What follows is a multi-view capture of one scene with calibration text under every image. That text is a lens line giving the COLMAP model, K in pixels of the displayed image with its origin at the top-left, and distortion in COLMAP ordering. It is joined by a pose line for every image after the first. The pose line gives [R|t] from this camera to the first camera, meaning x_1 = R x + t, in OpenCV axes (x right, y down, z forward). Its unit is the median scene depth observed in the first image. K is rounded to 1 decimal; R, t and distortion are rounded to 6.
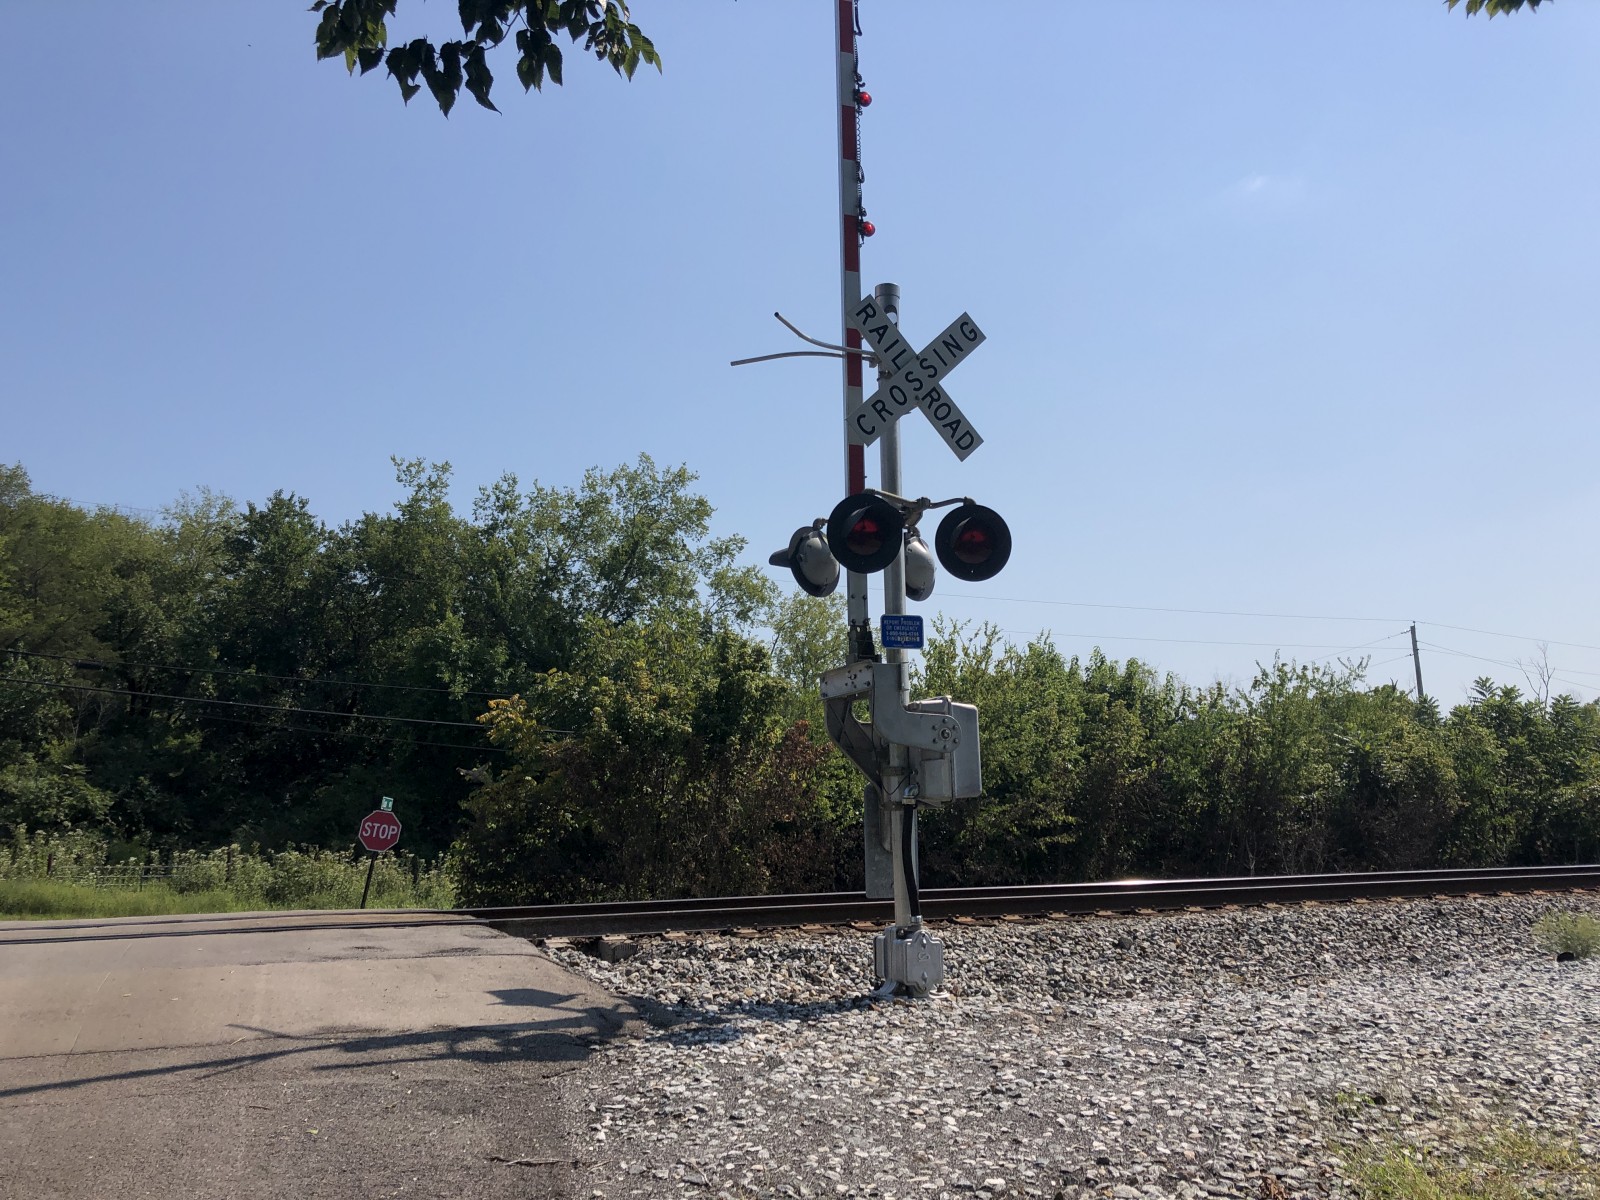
lens RADIAL K [[1316.1, 0, 817.6], [0, 1316.1, 591.0], [0, 0, 1]] dist [0.044354, -0.047618]
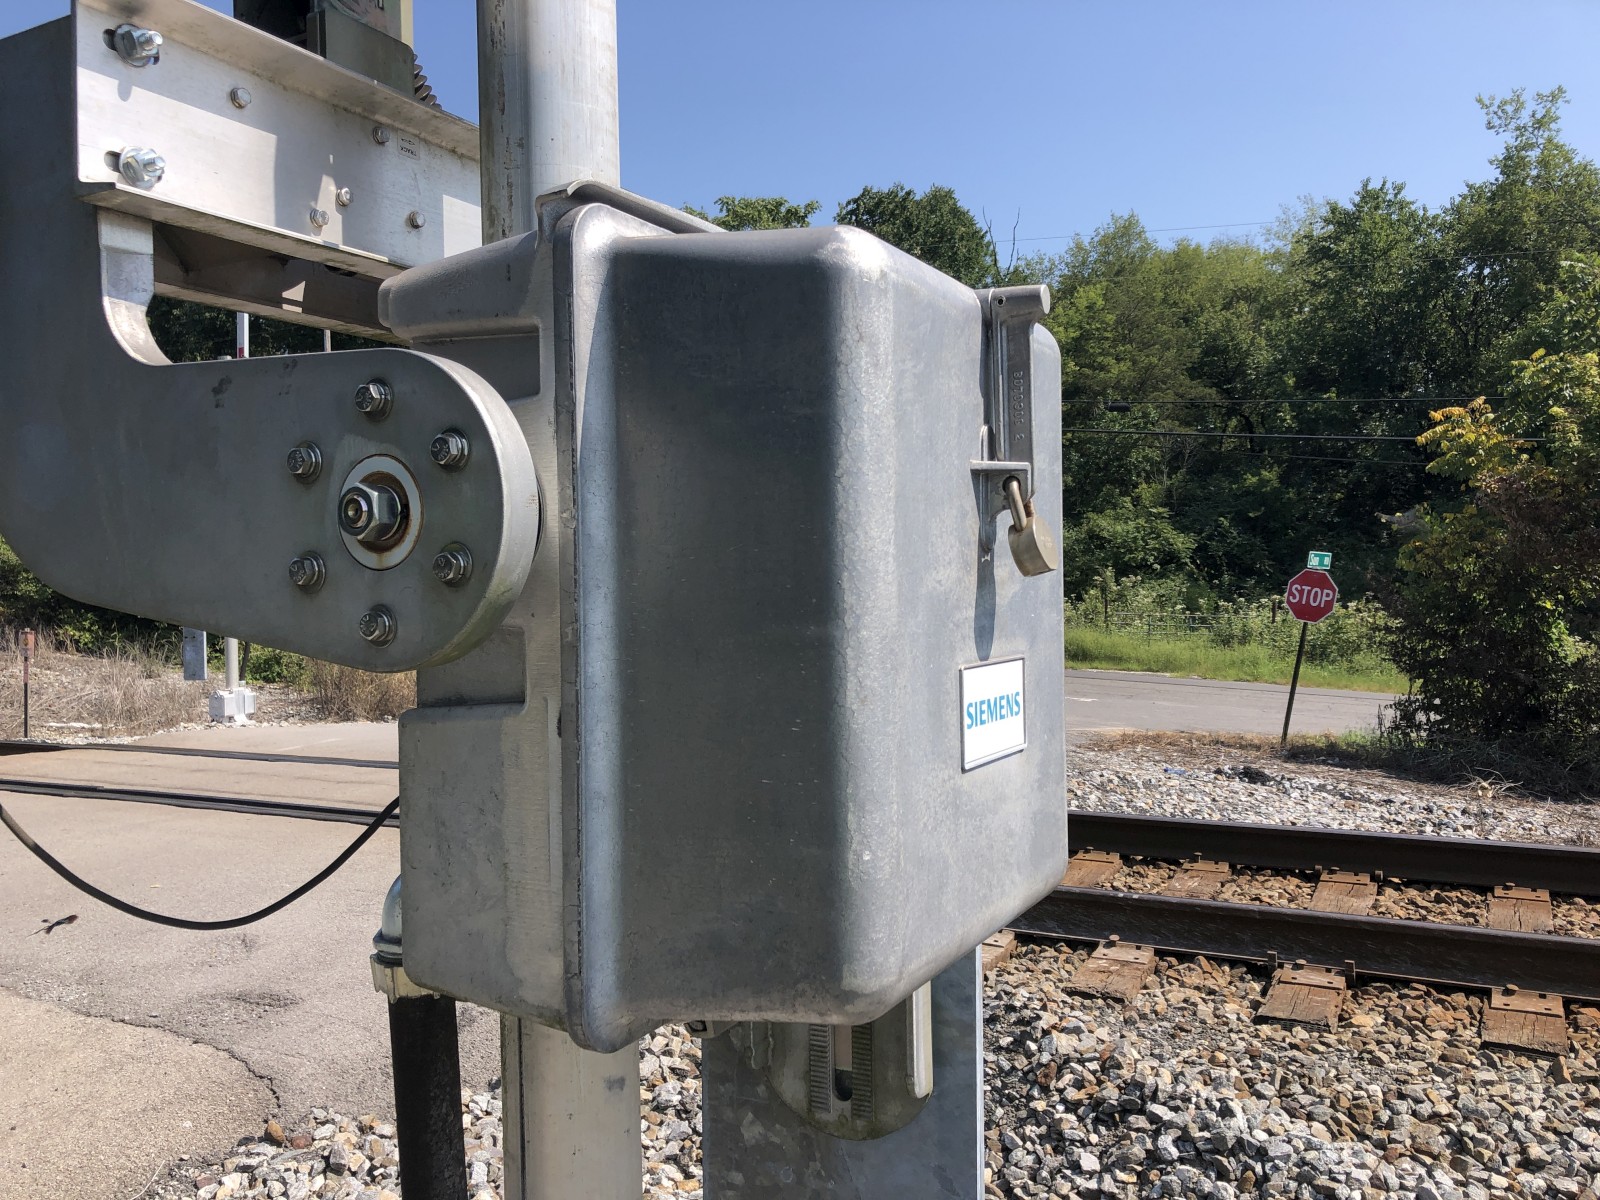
lens RADIAL K [[1316.1, 0, 788.2], [0, 1316.1, 608.5], [0, 0, 1]] dist [0.044354, -0.047618]
pose [[0.630059, 0.025049, -0.776143, 0.045161], [0.143282, 0.978569, 0.147895, 0.022782], [0.763214, -0.204390, 0.612967, 0.207216]]
